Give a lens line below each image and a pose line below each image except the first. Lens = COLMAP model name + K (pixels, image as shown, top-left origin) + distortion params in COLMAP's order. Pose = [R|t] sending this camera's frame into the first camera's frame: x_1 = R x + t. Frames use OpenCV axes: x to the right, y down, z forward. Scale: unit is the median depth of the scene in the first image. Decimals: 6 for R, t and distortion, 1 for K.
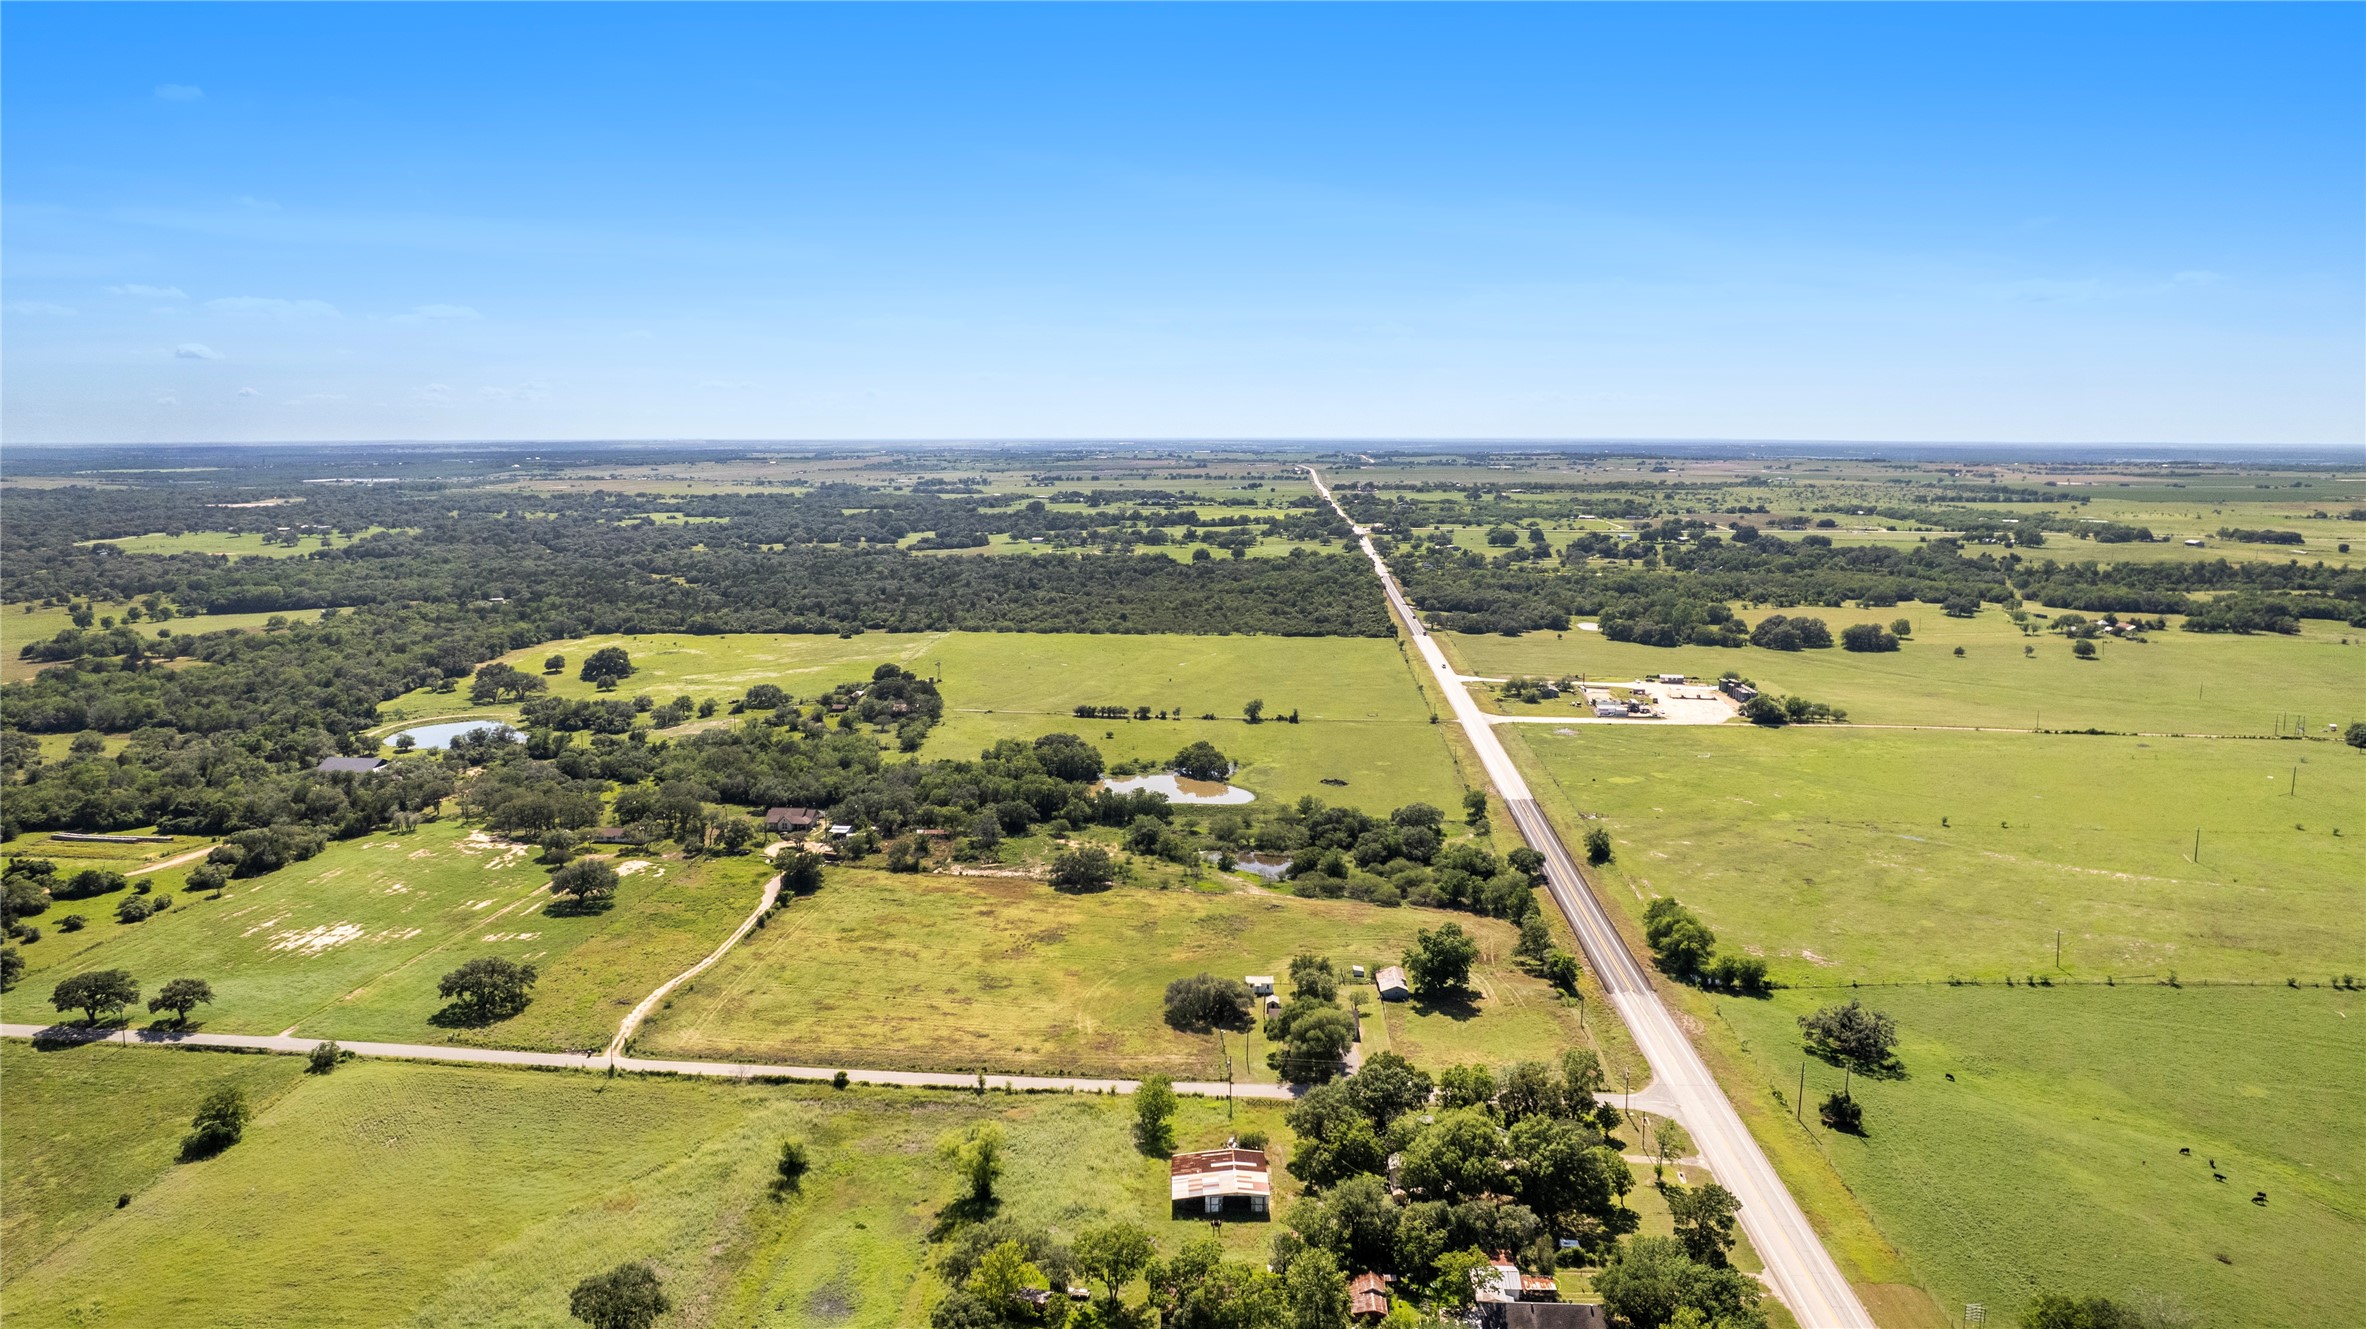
lens RADIAL K [[1523.7, 0, 1176.3], [0, 1523.7, 662.3], [0, 0, 1]] dist [-0.073491, 0.070399]
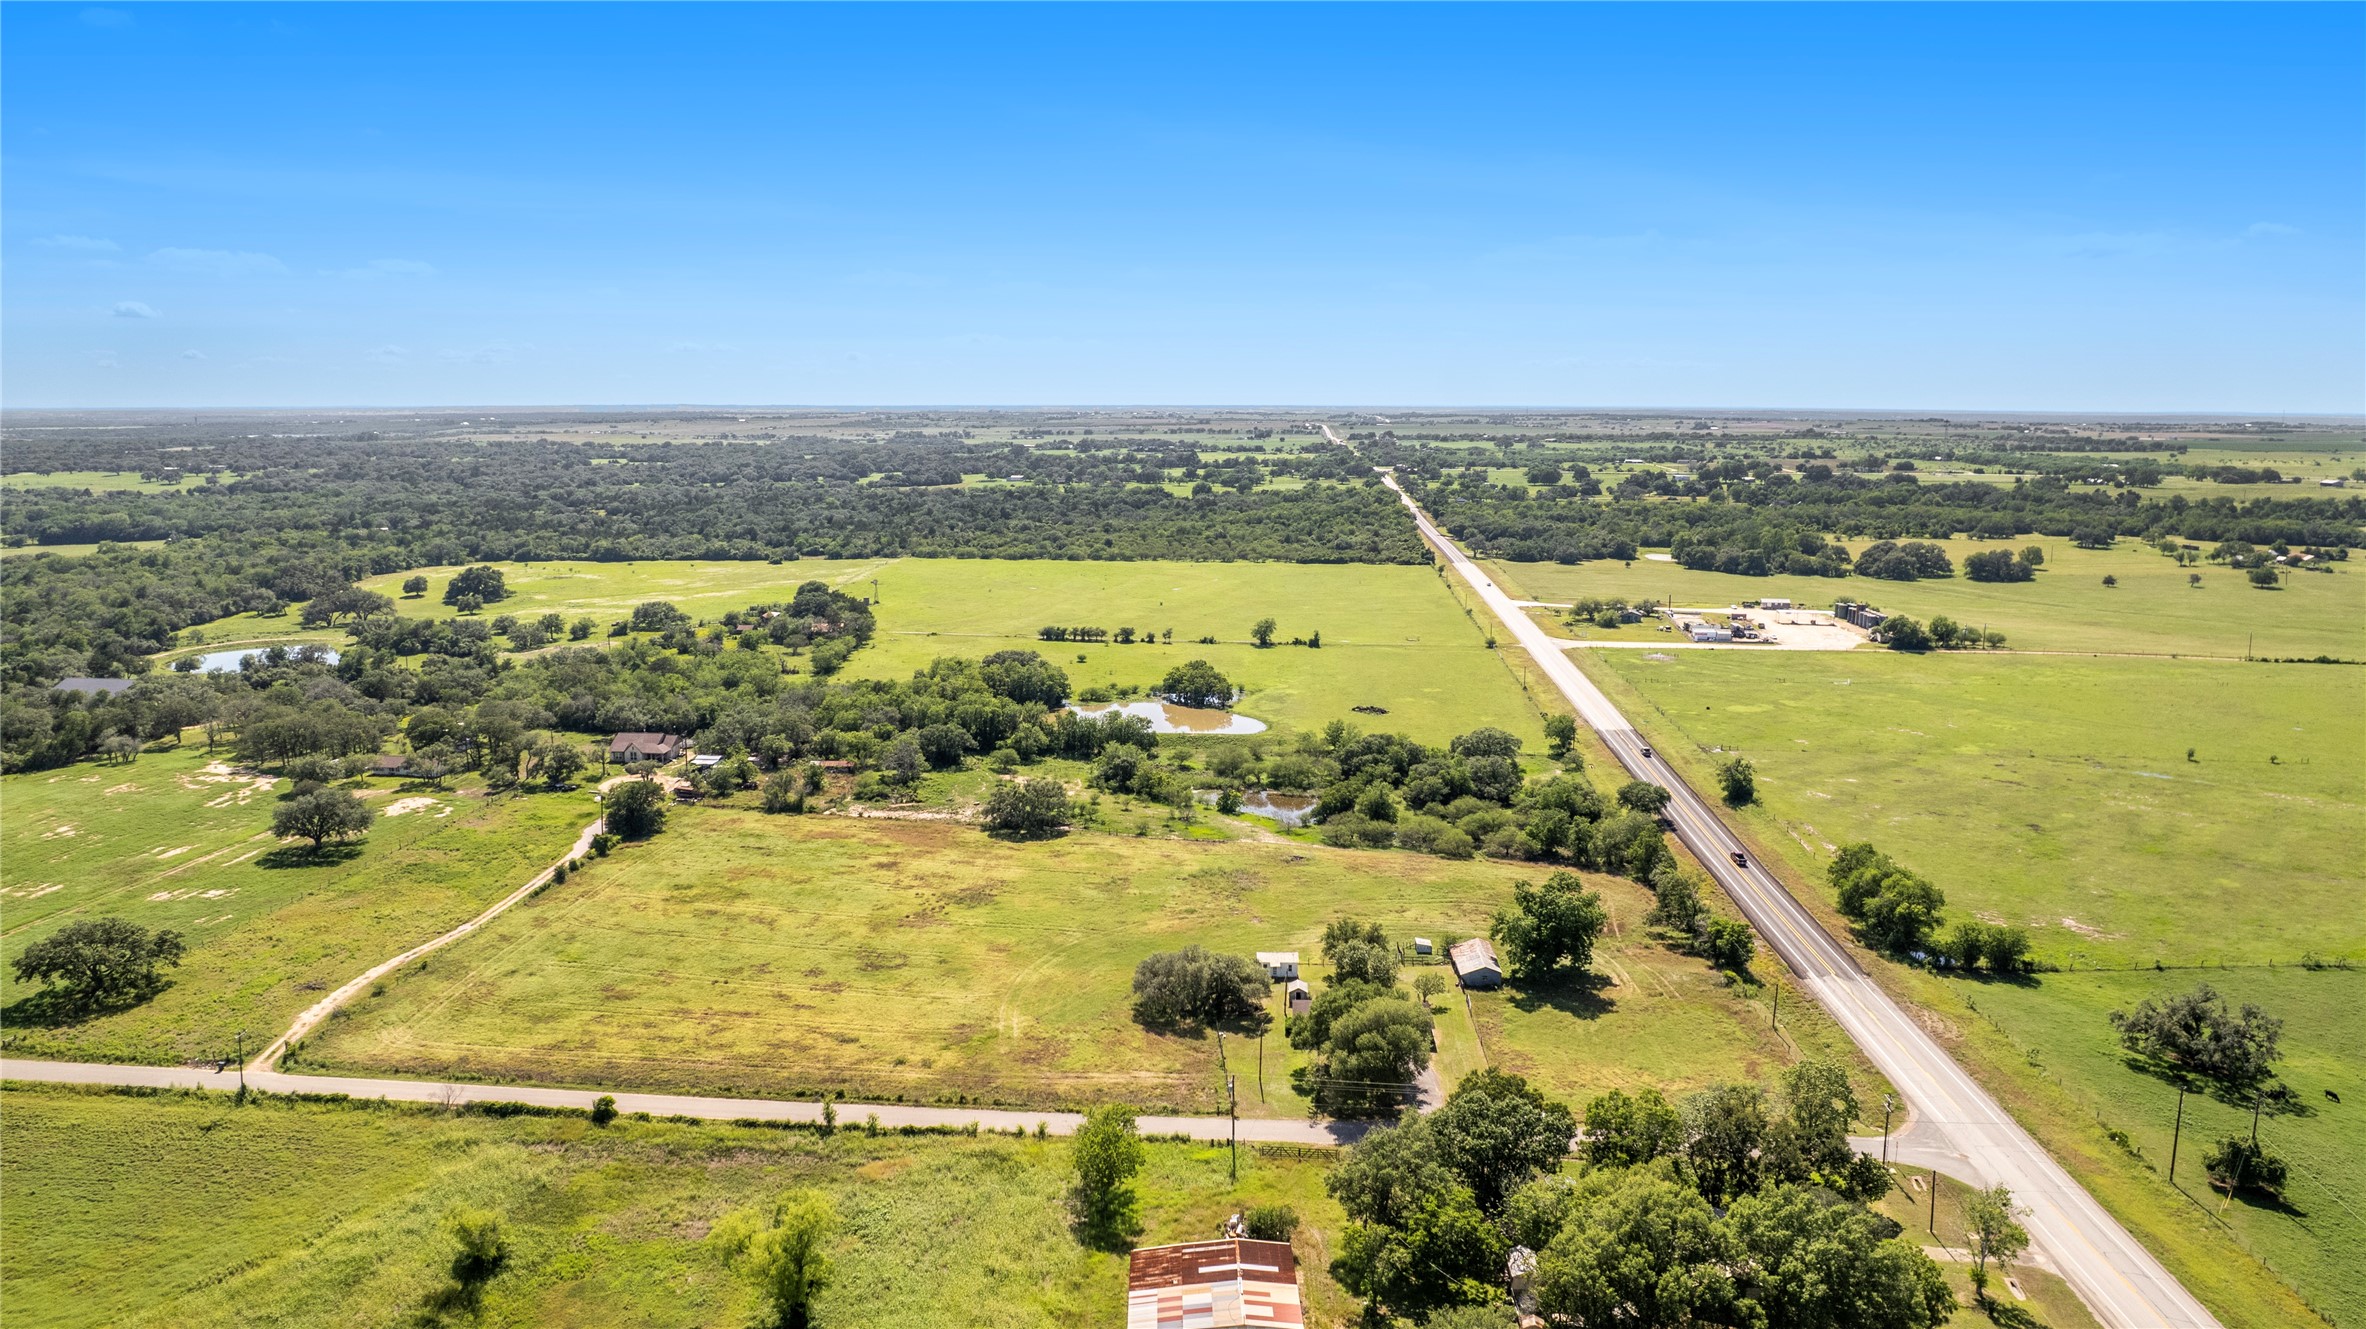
lens RADIAL K [[1607.7, 0, 1183.0], [0, 1607.7, 664.5], [0, 0, 1]] dist [-0.086176, 0.089064]
pose [[0.999990, 0.002964, 0.003294, 0.008846], [-0.003002, 0.999927, 0.011674, 0.060013], [-0.003259, -0.011684, 0.999926, 0.247550]]
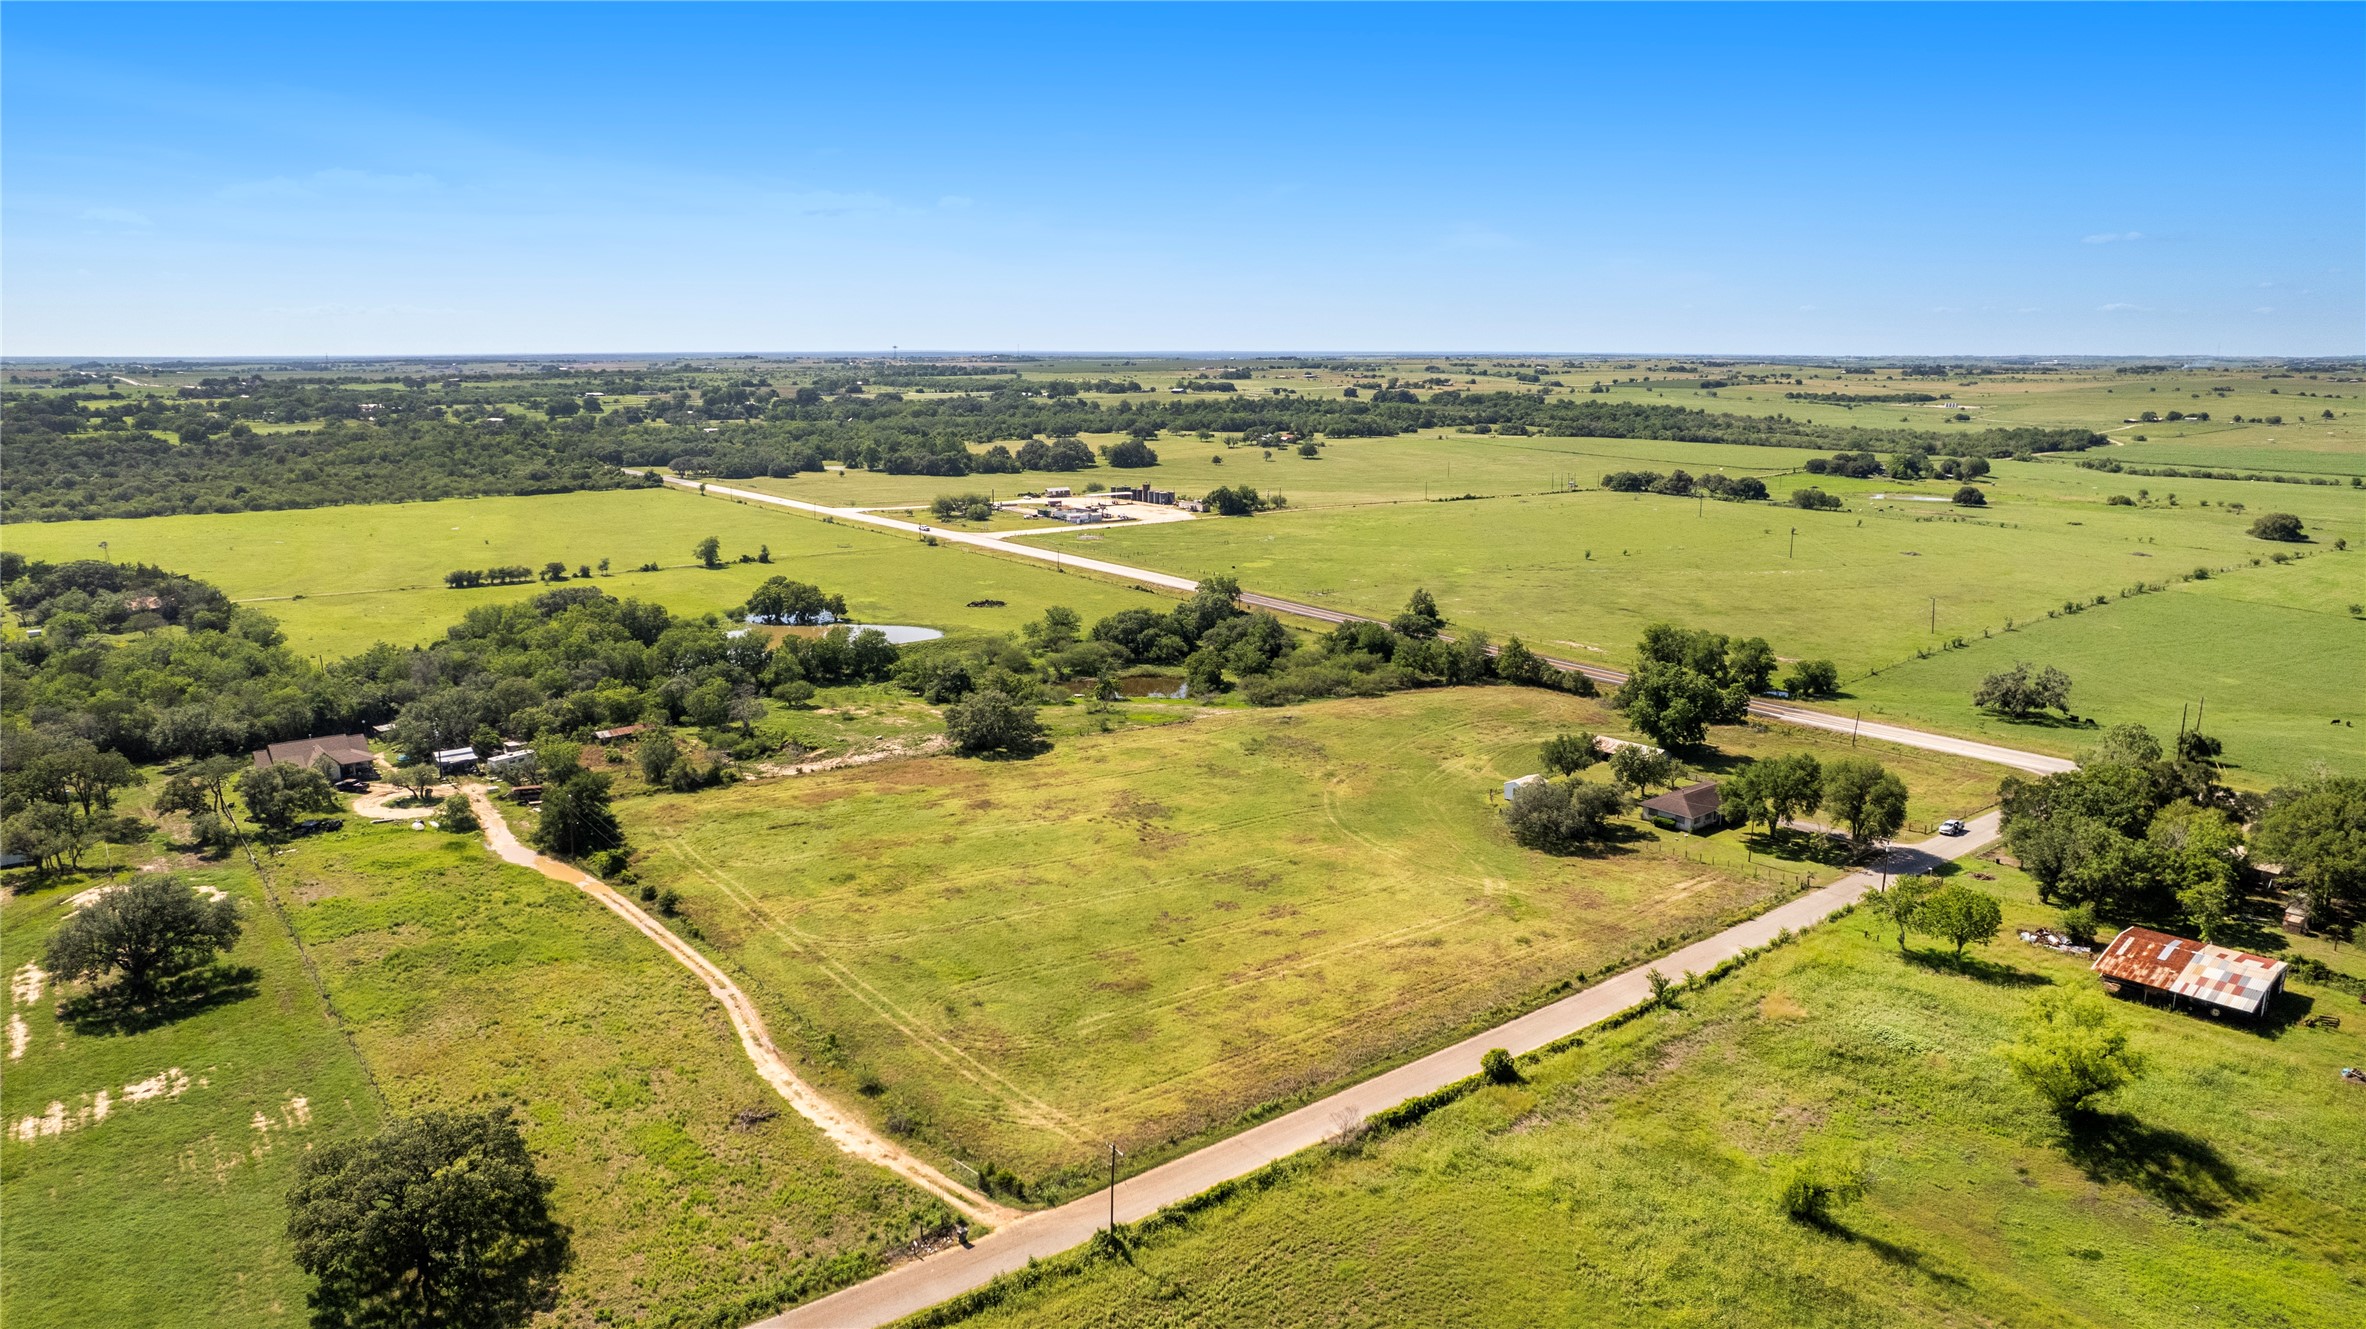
lens RADIAL K [[1523.7, 0, 1176.3], [0, 1523.7, 662.3], [0, 0, 1]] dist [-0.073491, 0.070399]
pose [[0.727162, -0.137542, 0.672546, -0.431081], [0.102779, 0.990492, 0.091439, 0.062503], [-0.678729, 0.002633, 0.734385, 0.497474]]
